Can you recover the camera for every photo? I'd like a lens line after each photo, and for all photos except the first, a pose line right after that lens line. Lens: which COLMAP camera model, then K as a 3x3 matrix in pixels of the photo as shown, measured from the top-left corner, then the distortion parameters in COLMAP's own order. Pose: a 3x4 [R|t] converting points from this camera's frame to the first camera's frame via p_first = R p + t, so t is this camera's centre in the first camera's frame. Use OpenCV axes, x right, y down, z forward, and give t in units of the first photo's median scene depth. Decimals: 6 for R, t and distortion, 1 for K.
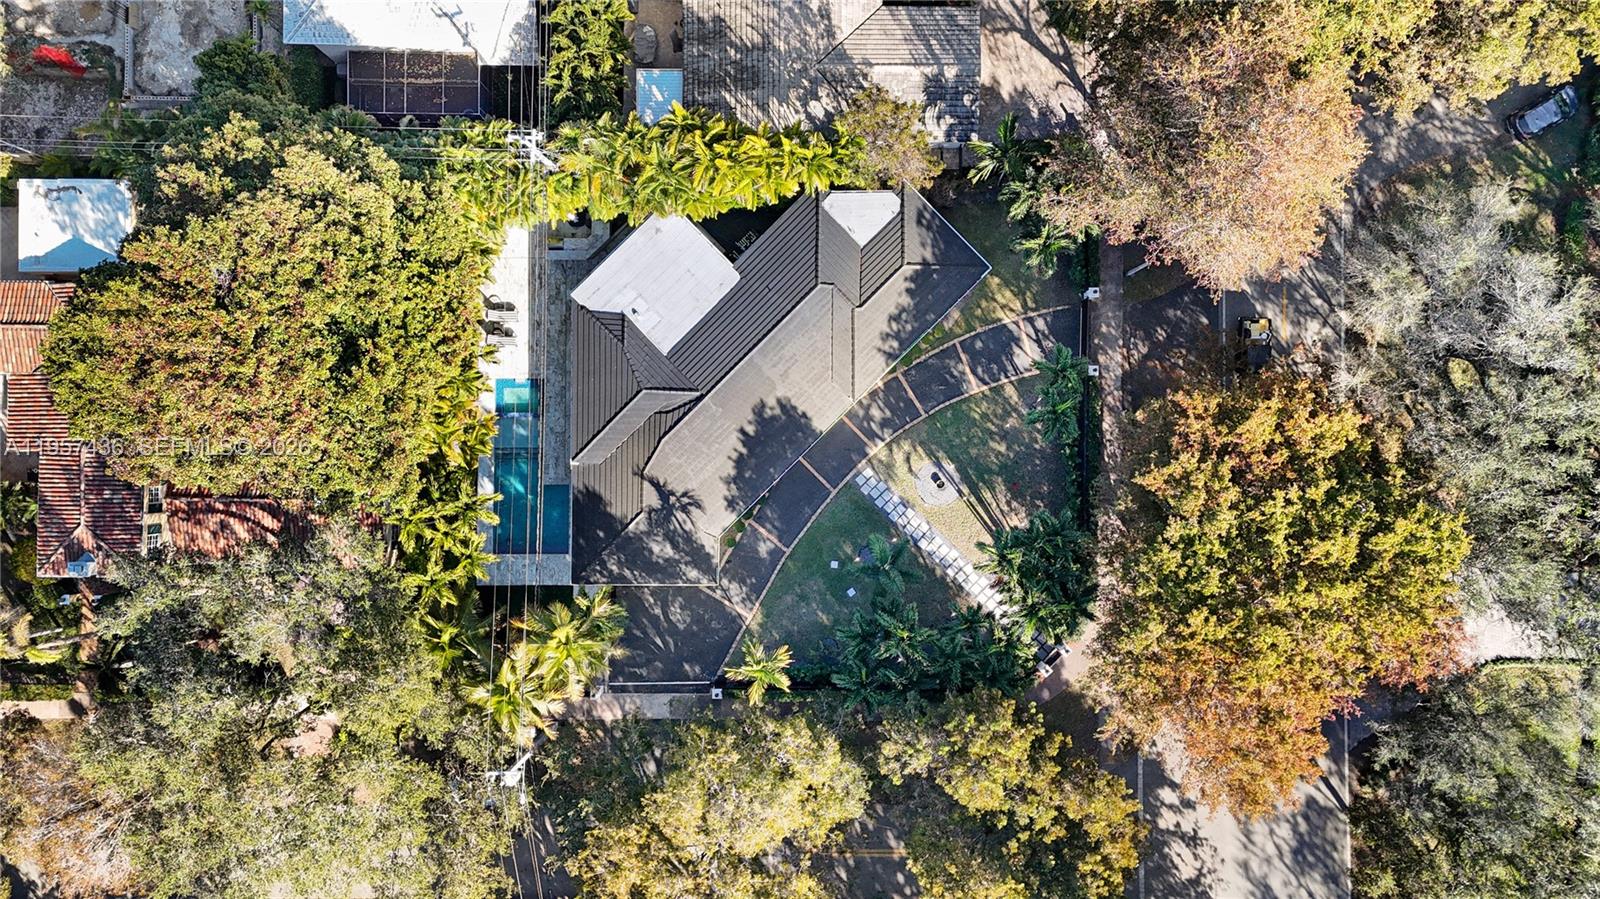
lens RADIAL K [[1177.4, 0, 818.6], [0, 1177.4, 449.9], [0, 0, 1]] dist [0.004891, 0.001497]
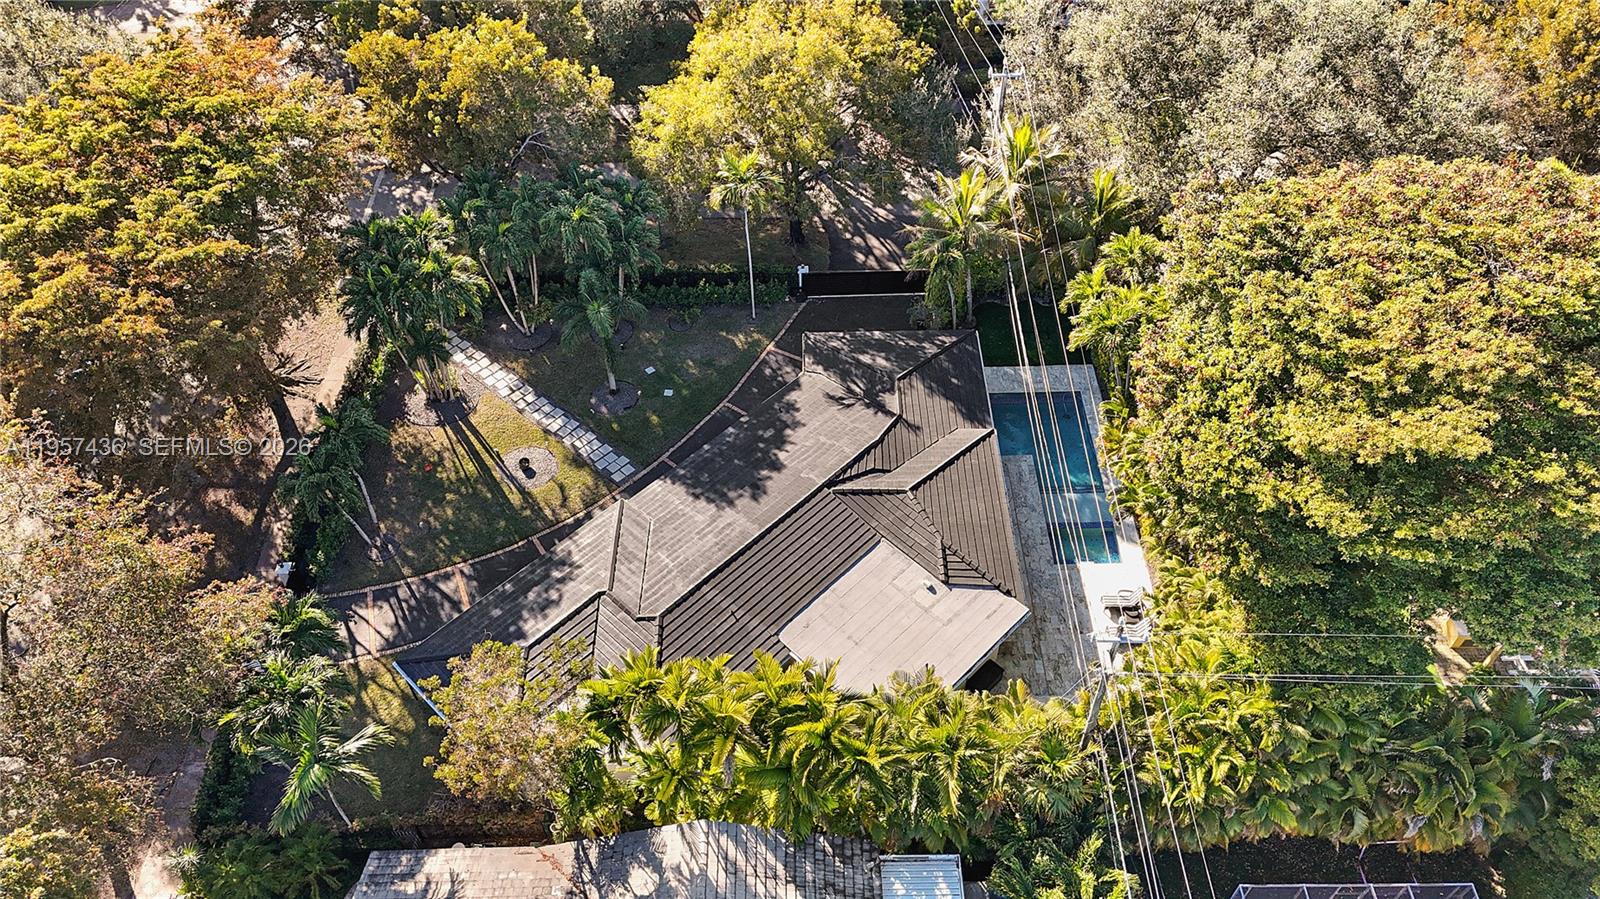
lens RADIAL K [[1177.4, 0, 818.6], [0, 1177.4, 449.9], [0, 0, 1]] dist [0.004891, 0.001497]
pose [[-0.999608, 0.006943, -0.027125, -0.072603], [-0.023440, -0.737413, 0.675036, -0.516304], [-0.015316, 0.675407, 0.737286, 0.441655]]
